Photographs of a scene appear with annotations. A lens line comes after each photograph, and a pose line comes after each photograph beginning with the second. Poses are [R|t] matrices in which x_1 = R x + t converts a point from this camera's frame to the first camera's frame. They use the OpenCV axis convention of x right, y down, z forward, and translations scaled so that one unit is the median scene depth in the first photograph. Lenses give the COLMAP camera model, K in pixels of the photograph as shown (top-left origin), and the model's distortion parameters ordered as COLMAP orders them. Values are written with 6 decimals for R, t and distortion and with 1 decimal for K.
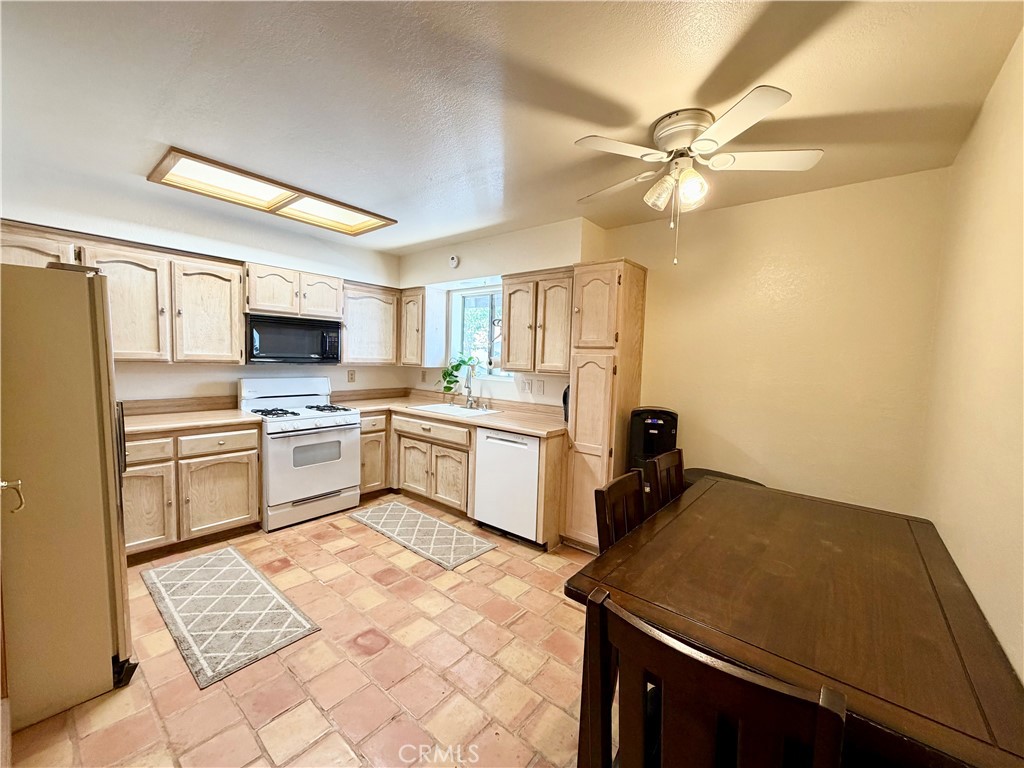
lens RADIAL K [[409.5, 0, 511.2], [0, 409.5, 387.0], [0, 0, 1]] dist [-0.001985, 0.000000]
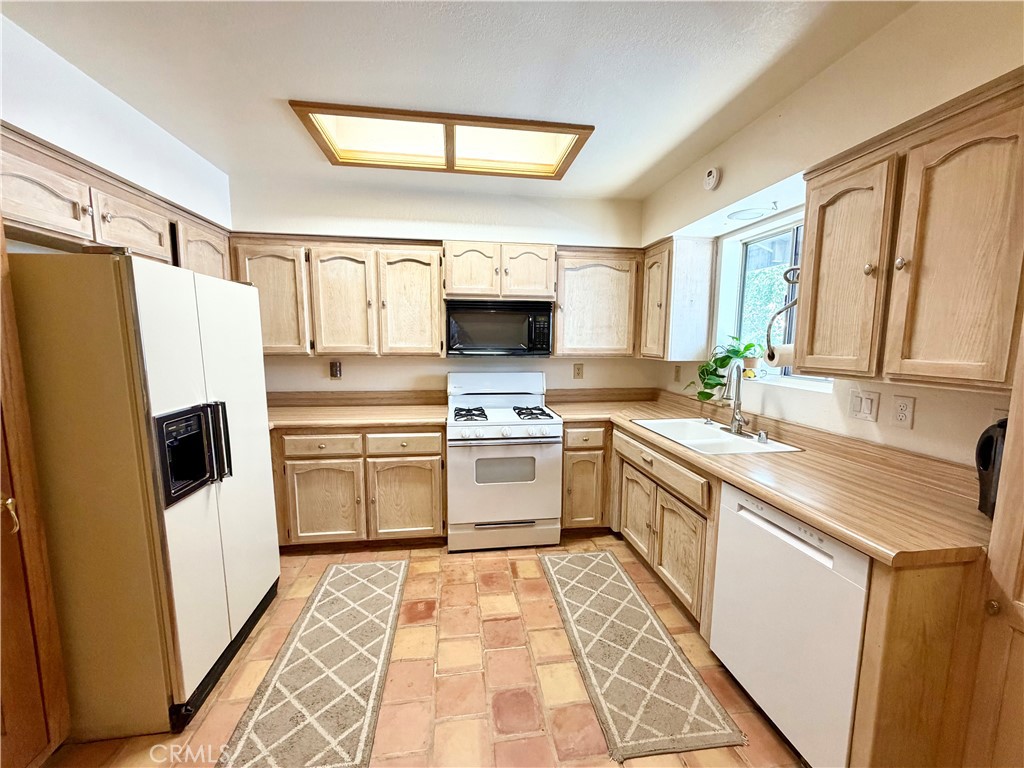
lens RADIAL K [[409.5, 0, 507.7], [0, 409.5, 386.1], [0, 0, 1]] dist [-0.001985, 0.000000]
pose [[0.734365, 0.052084, -0.676754, 0.062351], [-0.032850, 0.998610, 0.041208, -0.034287], [0.677960, -0.008031, 0.735055, 0.442239]]
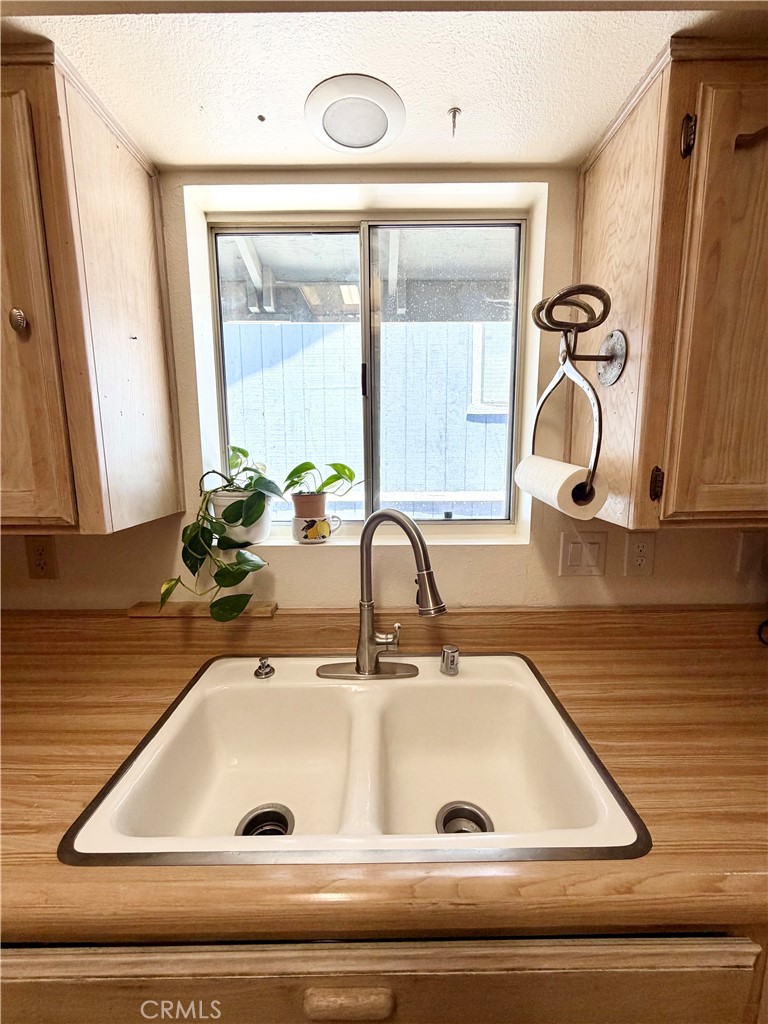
lens RADIAL K [[409.5, 0, 384.3], [0, 409.5, 507.7], [0, 0, 1]] dist [-0.001985, 0.000000]
pose [[0.763446, -0.130439, 0.632563, -0.301884], [0.077500, 0.990819, 0.110779, -0.093198], [-0.641205, -0.035550, 0.766545, 1.010063]]
